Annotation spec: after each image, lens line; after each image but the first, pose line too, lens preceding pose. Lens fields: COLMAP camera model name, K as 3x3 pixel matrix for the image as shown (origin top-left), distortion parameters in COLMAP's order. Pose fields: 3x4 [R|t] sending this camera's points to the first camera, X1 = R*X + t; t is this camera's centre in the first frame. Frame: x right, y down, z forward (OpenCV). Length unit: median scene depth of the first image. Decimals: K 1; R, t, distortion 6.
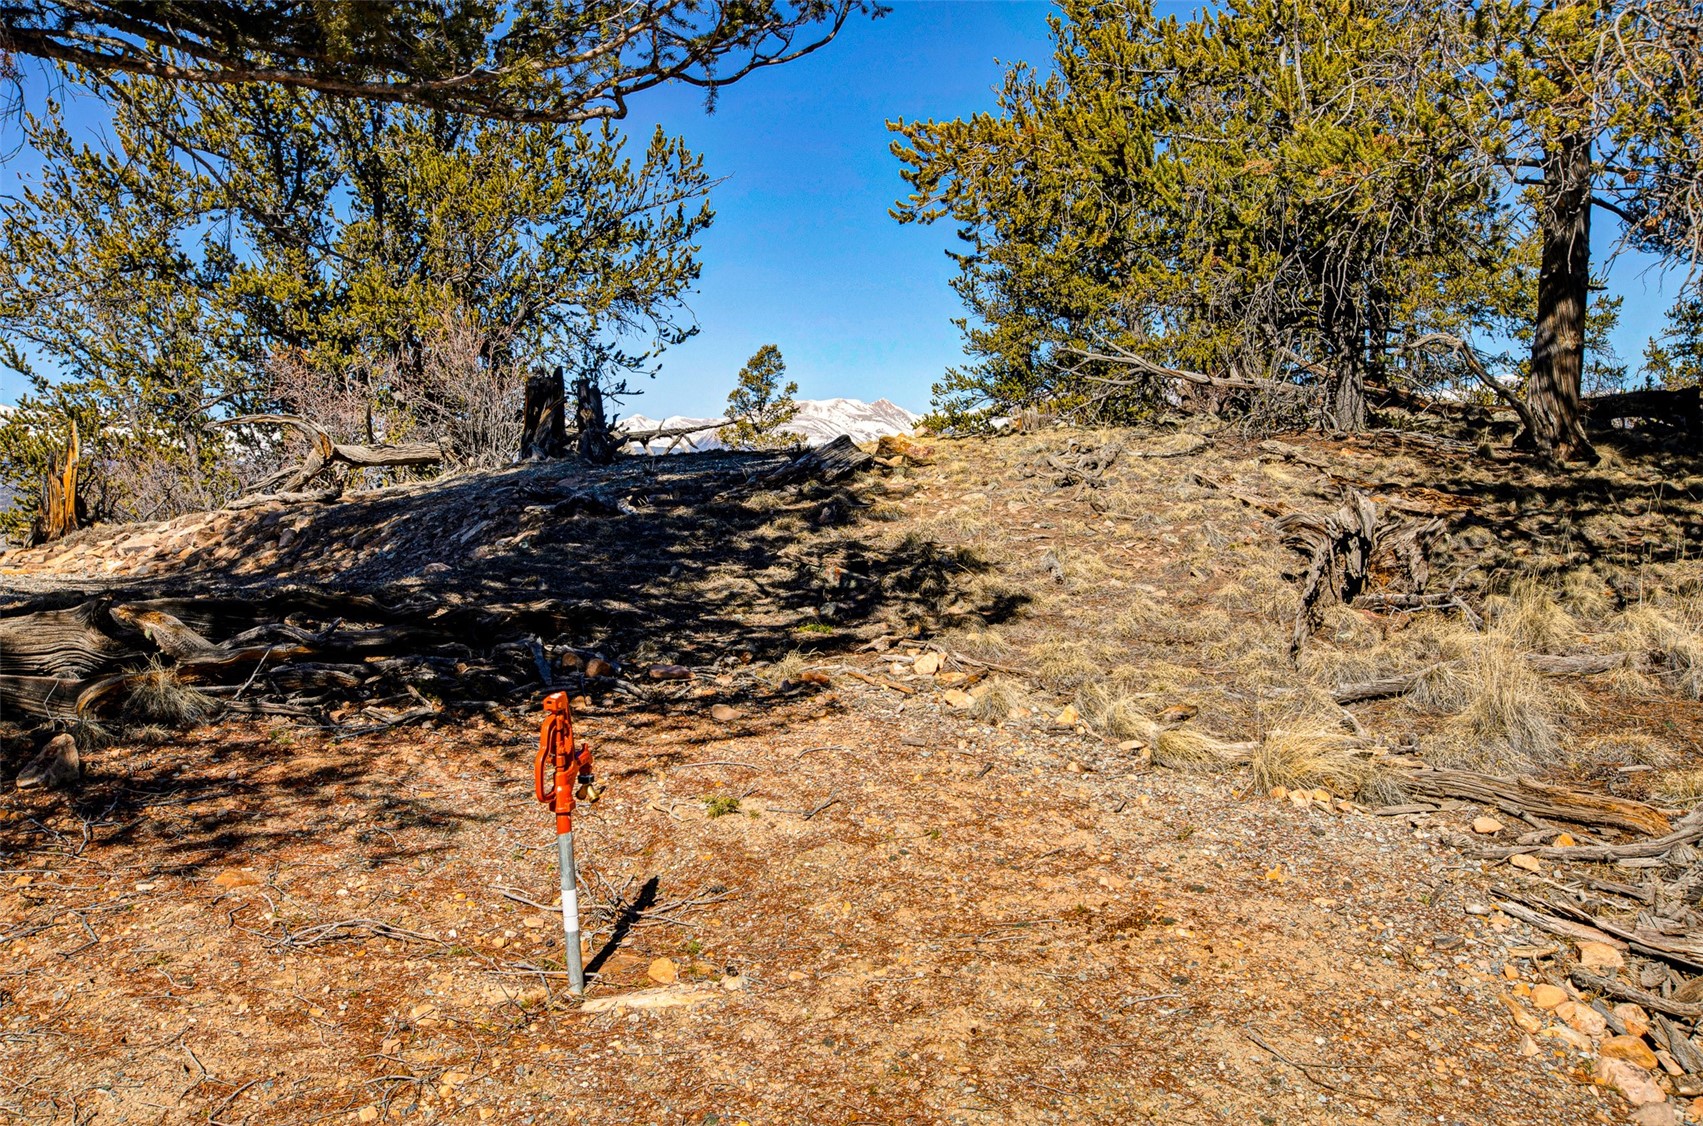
lens RADIAL K [[1642.4, 0, 850.2], [0, 1642.4, 595.4], [0, 0, 1]] dist [-0.049706, 0.254184]
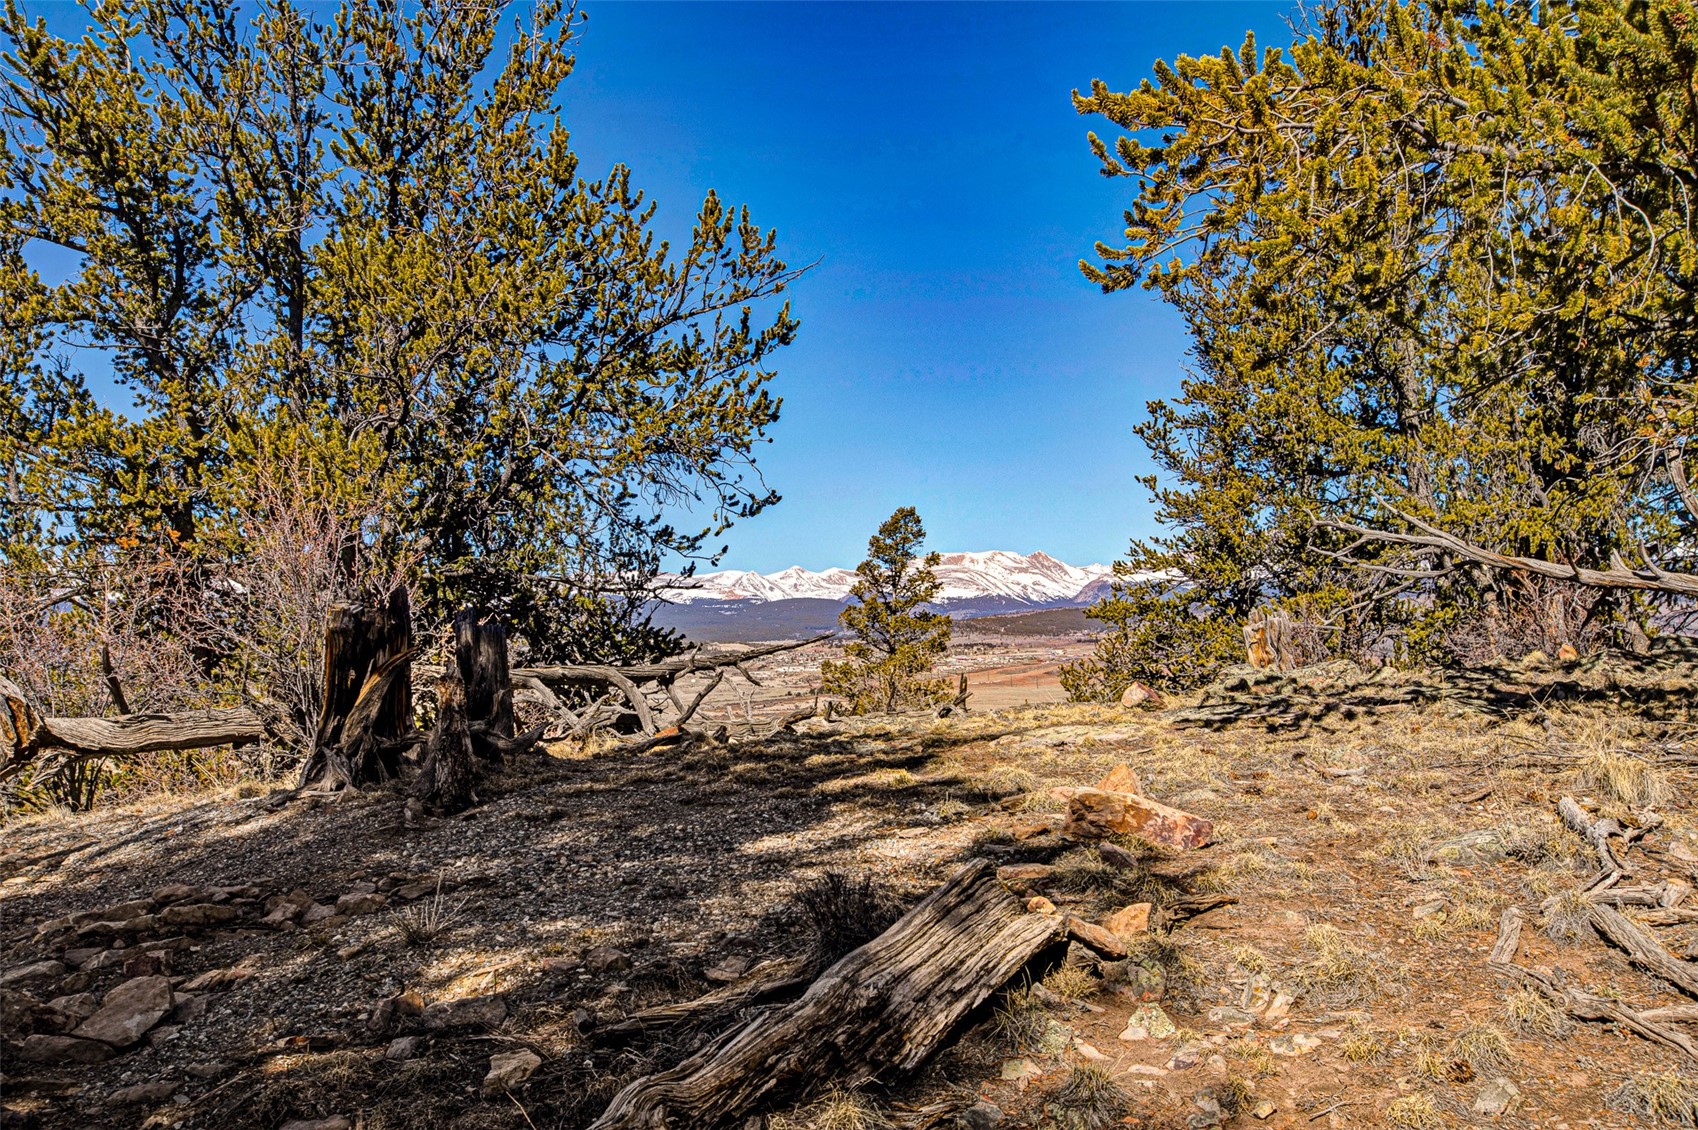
lens RADIAL K [[1627.0, 0, 847.1], [0, 1627.0, 579.3], [0, 0, 1]] dist [-0.032272, 0.178260]
pose [[0.995243, 0.002410, -0.097394, 0.001212], [-0.012225, 0.994881, -0.100312, -0.060286], [0.096653, 0.101025, 0.990178, 0.337736]]
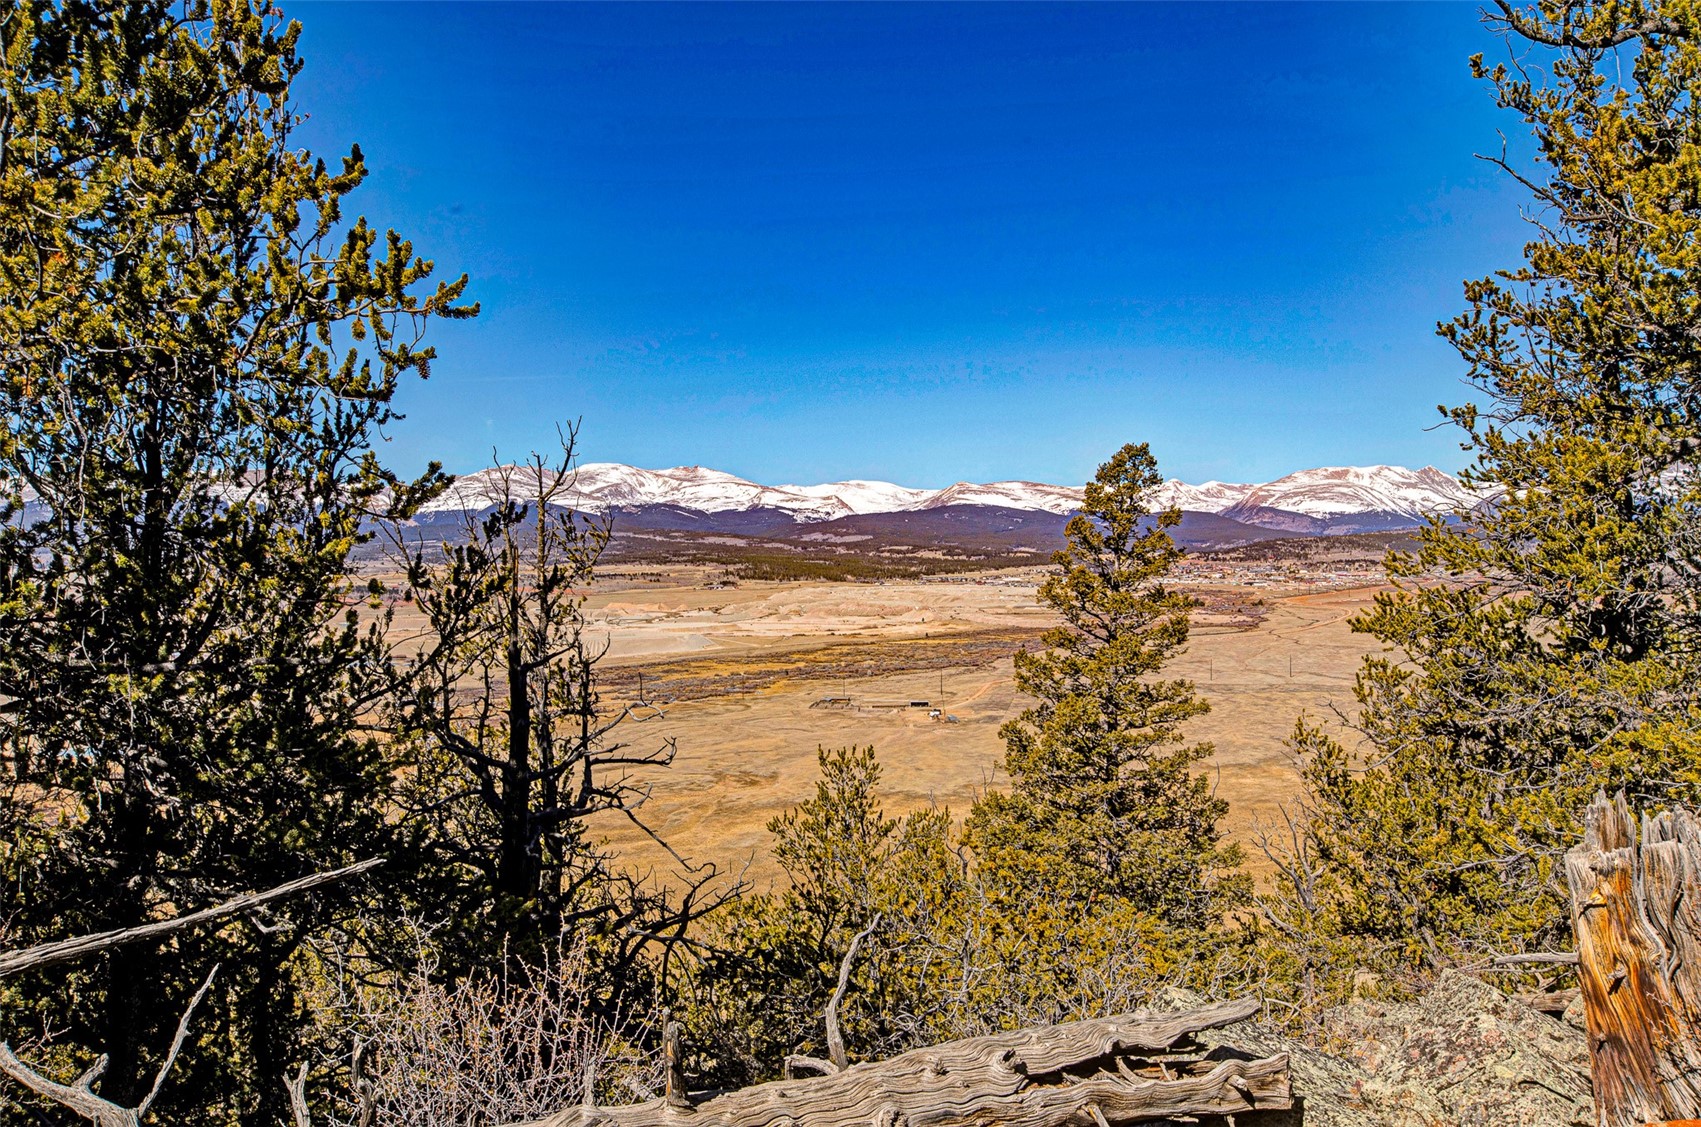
lens RADIAL K [[1546.3, 0, 851.6], [0, 1546.3, 573.3], [0, 0, 1]] dist [-0.027208, 0.147349]
pose [[0.942819, 0.032988, -0.331668, 0.072556], [-0.048331, 0.998104, -0.038117, -0.137169], [0.329782, 0.051967, 0.942626, 0.758887]]
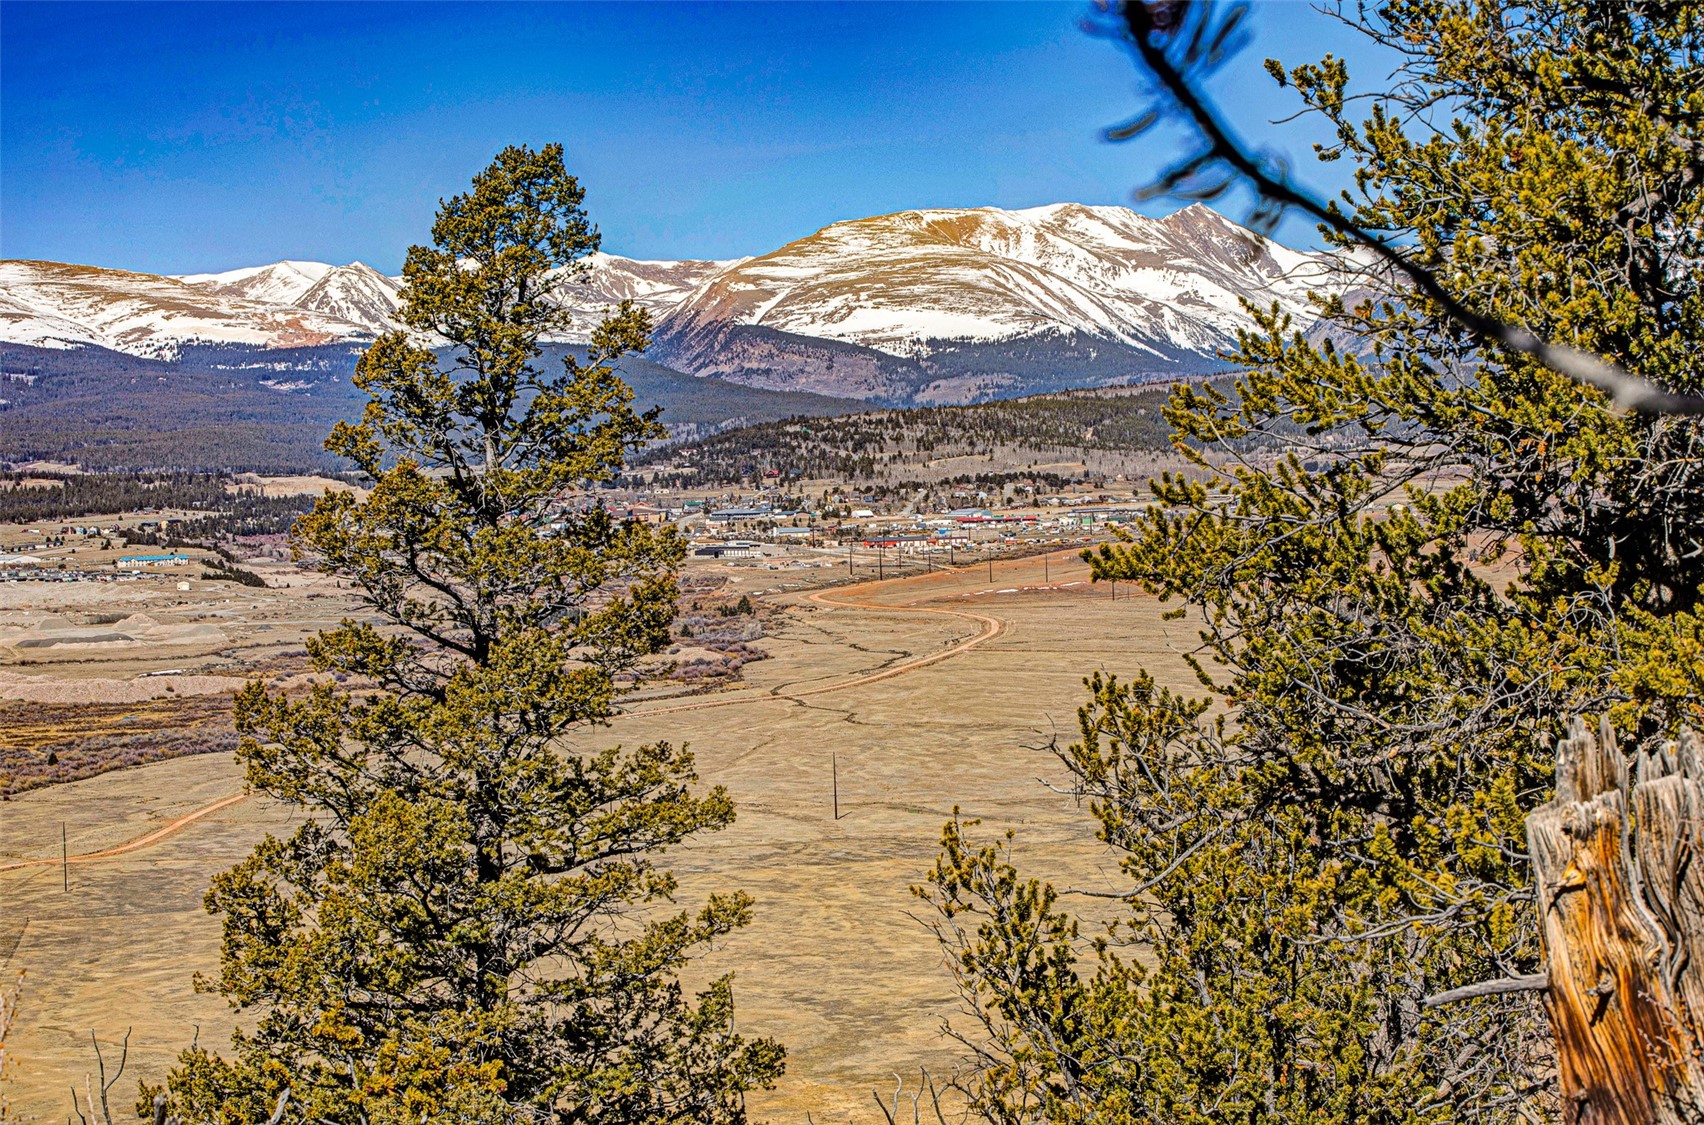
lens RADIAL K [[4711.6, 0, 885.0], [0, 4711.6, 564.3], [0, 0, 1]] dist [-0.143890, 0.134178]
pose [[0.998840, 0.006376, -0.047738, 0.059069], [-0.008334, 0.999128, -0.040911, -0.114326], [0.047435, 0.041261, 0.998022, 0.578748]]
